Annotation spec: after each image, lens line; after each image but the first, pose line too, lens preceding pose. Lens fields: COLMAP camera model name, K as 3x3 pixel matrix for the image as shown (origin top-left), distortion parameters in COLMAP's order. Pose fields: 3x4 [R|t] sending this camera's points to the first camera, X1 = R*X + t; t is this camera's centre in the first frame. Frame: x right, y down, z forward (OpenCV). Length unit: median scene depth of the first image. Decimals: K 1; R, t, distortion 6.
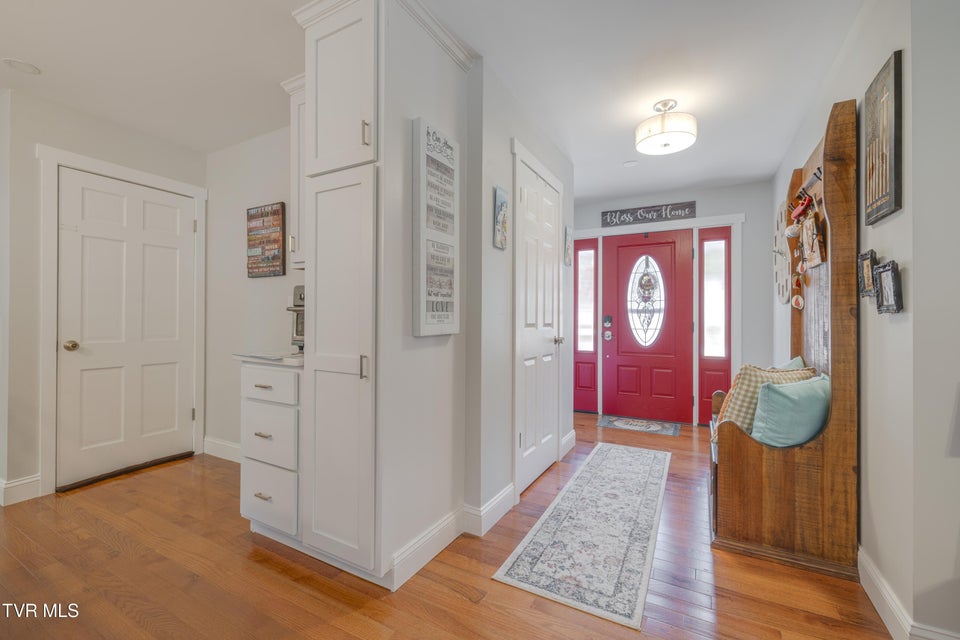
lens RADIAL K [[399.8, 0, 480.3], [0, 399.8, 318.9], [0, 0, 1]] dist [0.001961, 0.000121]
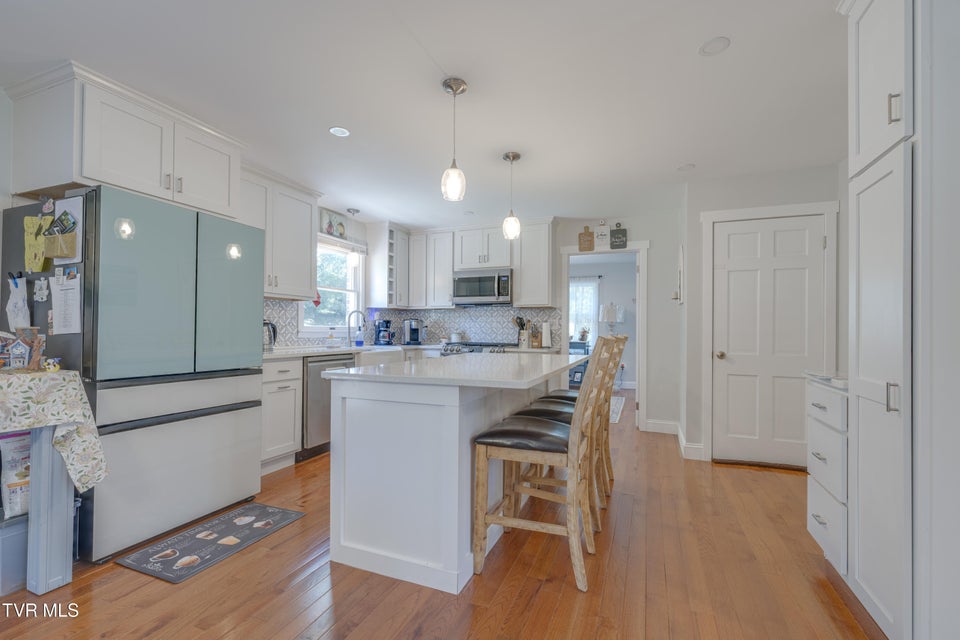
lens RADIAL K [[420.6, 0, 479.3], [0, 420.6, 327.8], [0, 0, 1]] dist [0.000559, -0.000169]
pose [[0.115719, -0.009098, -0.993240, 0.282664], [-0.009228, 0.999905, -0.010234, -0.002226], [0.993239, 0.010350, 0.115624, 0.043116]]
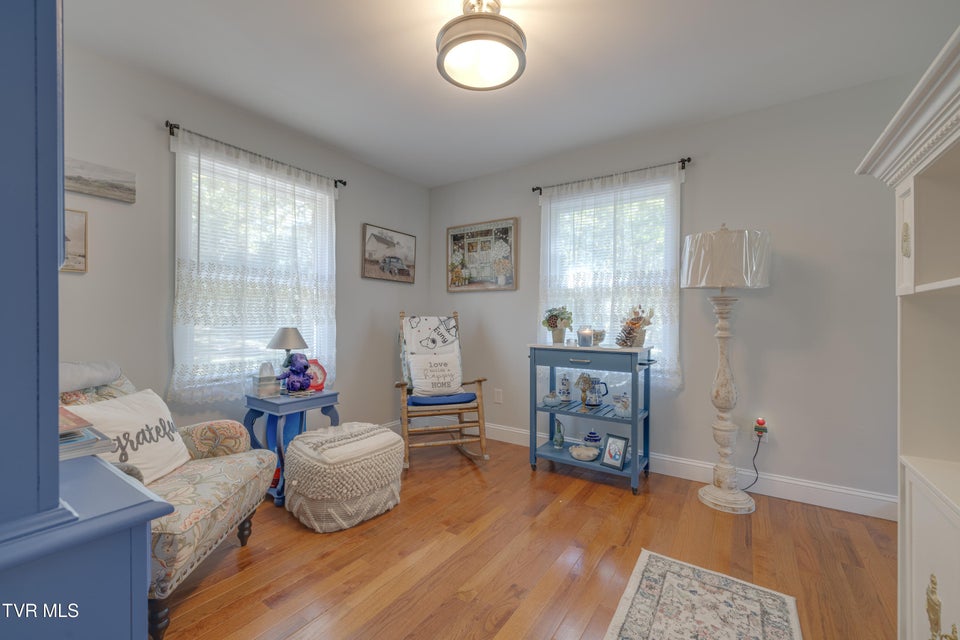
lens RADIAL K [[399.8, 0, 480.3], [0, 399.8, 318.9], [0, 0, 1]] dist [0.001961, 0.000121]
pose [[-0.097483, -0.008507, -0.995201, -1.744409], [-0.008830, 0.999932, -0.007682, -0.003114], [0.995198, 0.008039, -0.097551, 0.916378]]
